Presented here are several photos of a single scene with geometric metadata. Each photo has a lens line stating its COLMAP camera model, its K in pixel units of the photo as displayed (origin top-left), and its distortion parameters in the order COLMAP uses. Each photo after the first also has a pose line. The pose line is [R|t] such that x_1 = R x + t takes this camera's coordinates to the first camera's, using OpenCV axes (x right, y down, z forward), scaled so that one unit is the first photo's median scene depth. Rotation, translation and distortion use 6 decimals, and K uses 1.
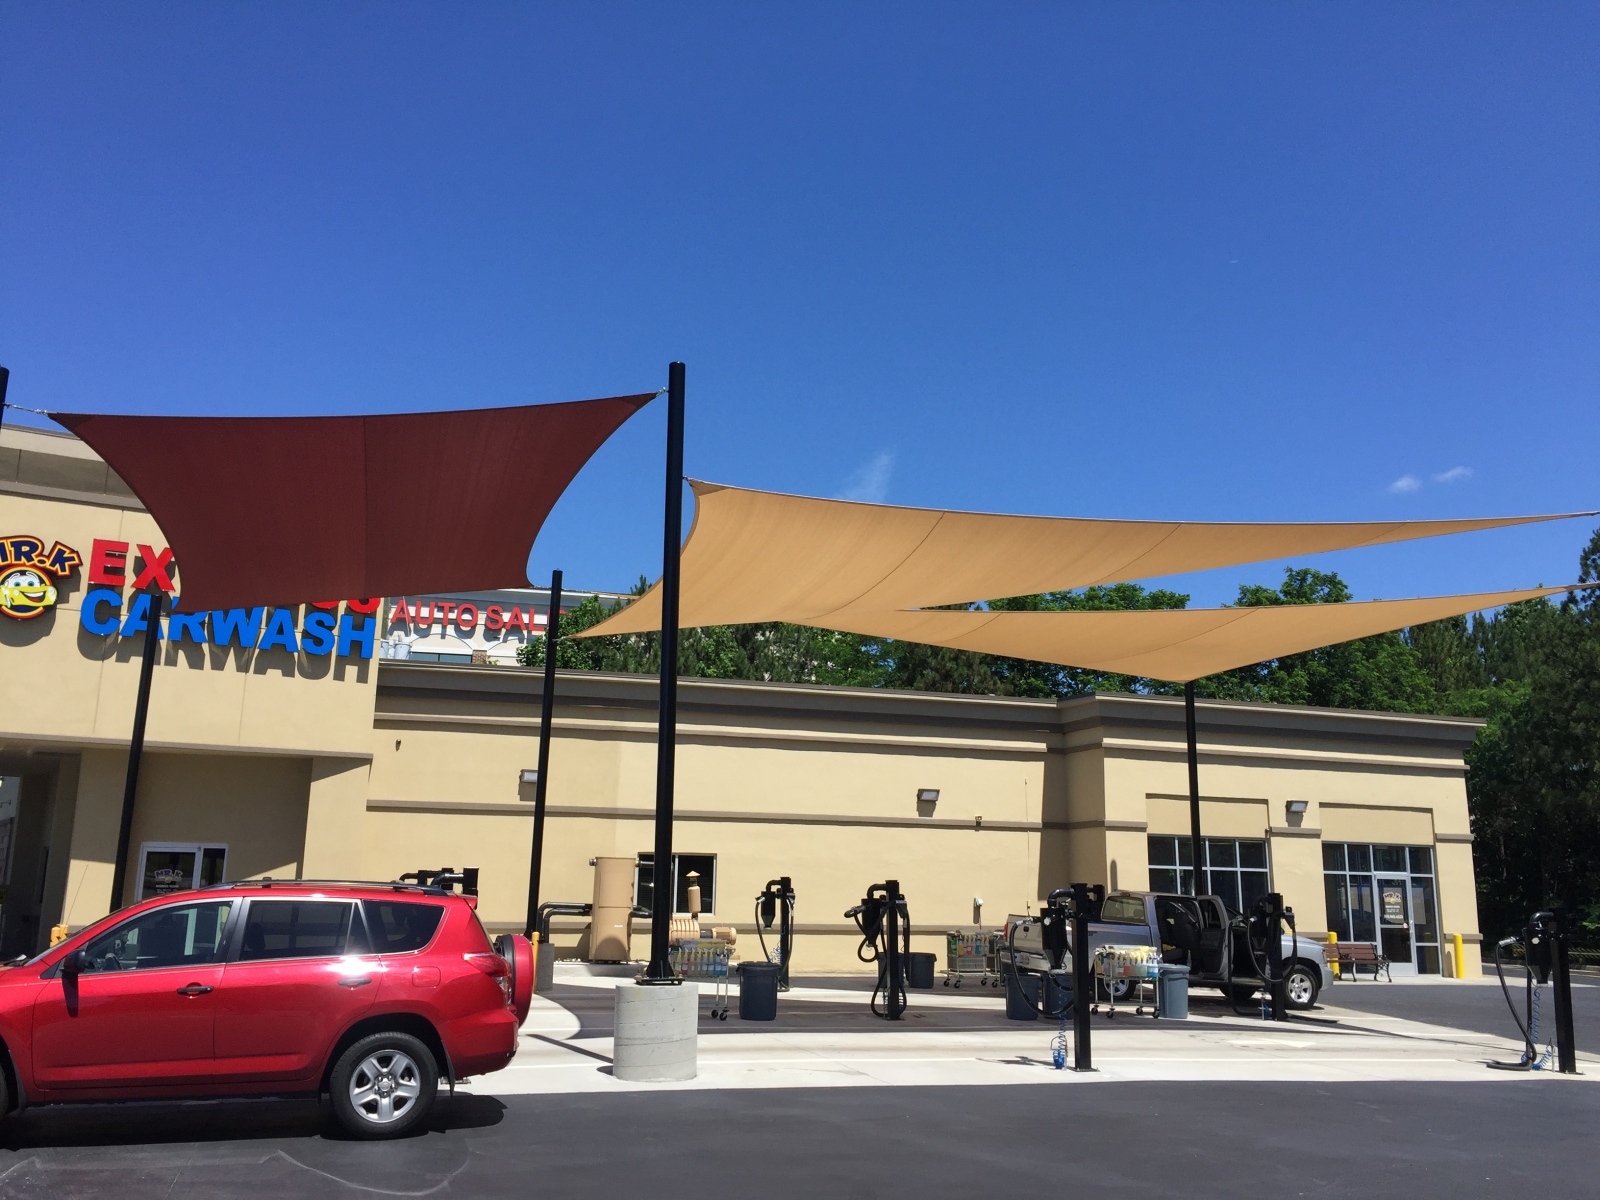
lens RADIAL K [[1347.9, 0, 800.0], [0, 1347.9, 600.0], [0, 0, 1]] dist [0.050818, -0.055275]
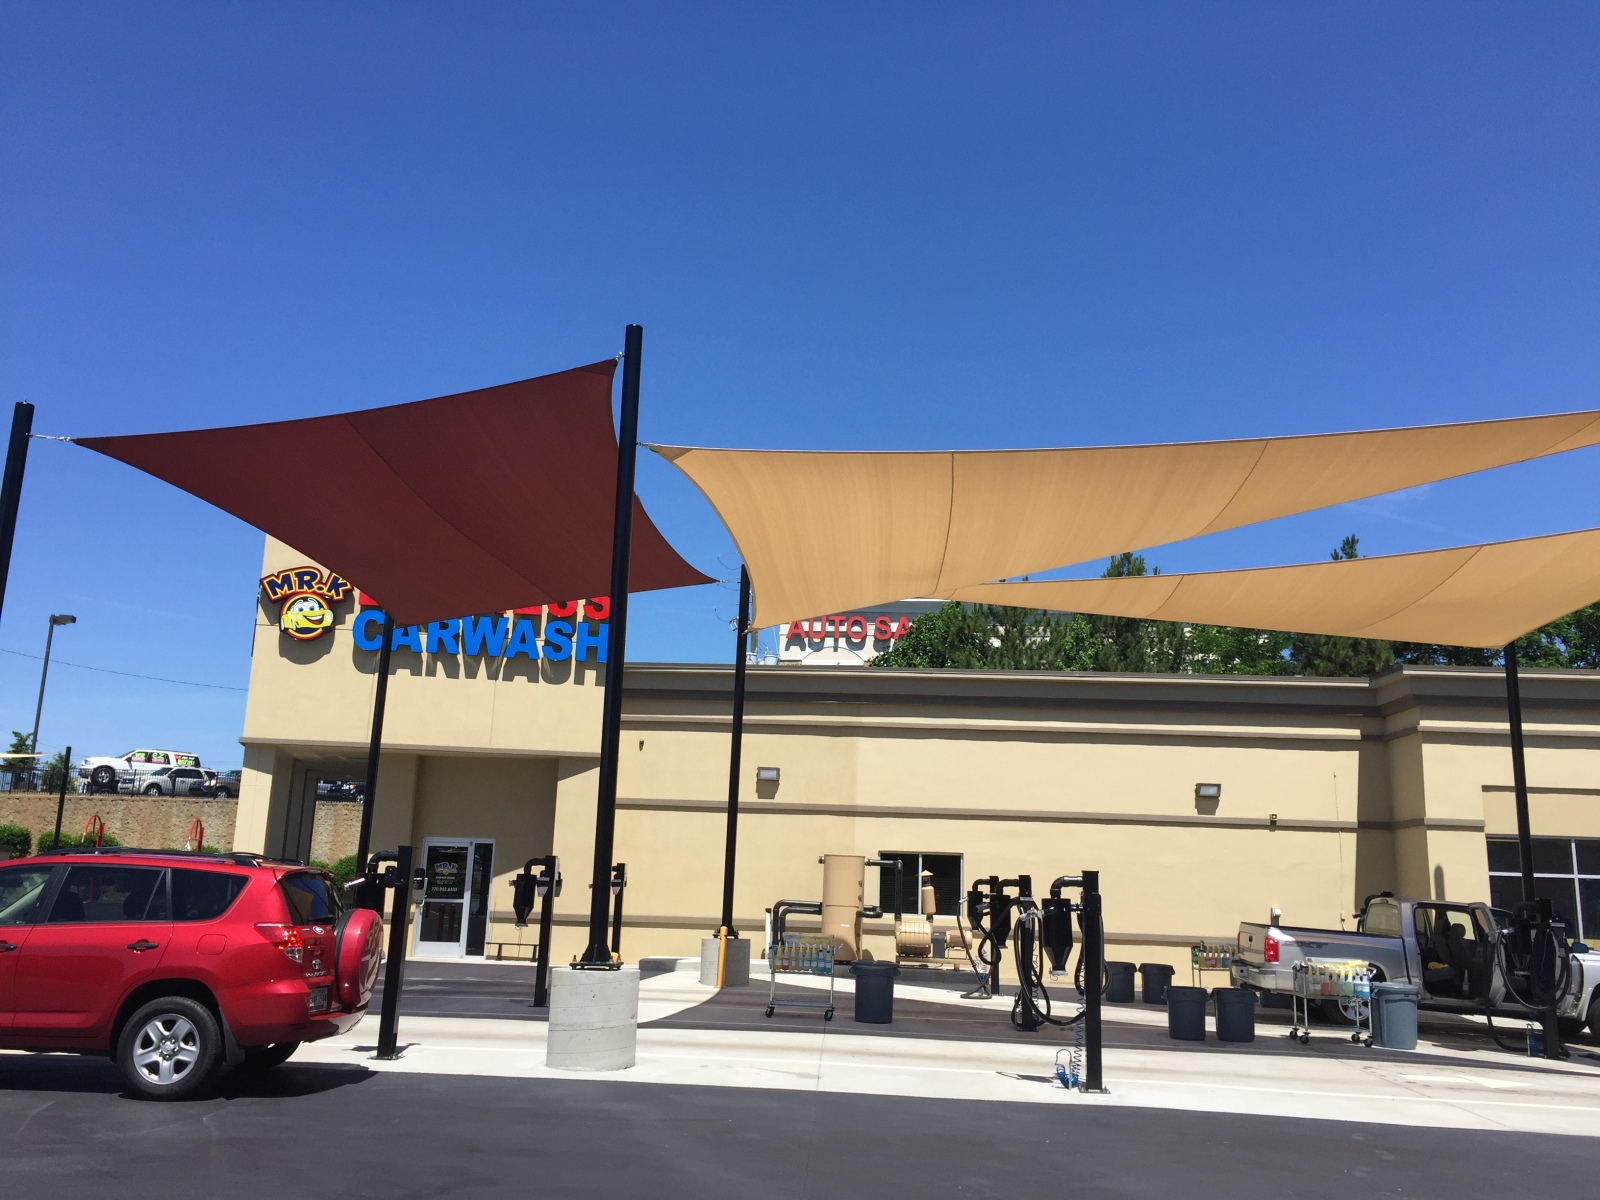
lens RADIAL K [[1347.9, 0, 800.0], [0, 1347.9, 600.0], [0, 0, 1]] dist [0.050818, -0.055275]
pose [[0.934293, -0.061609, -0.351143, 0.195912], [0.057779, 0.998100, -0.021387, 0.026500], [0.351793, -0.000307, 0.936078, 0.079024]]
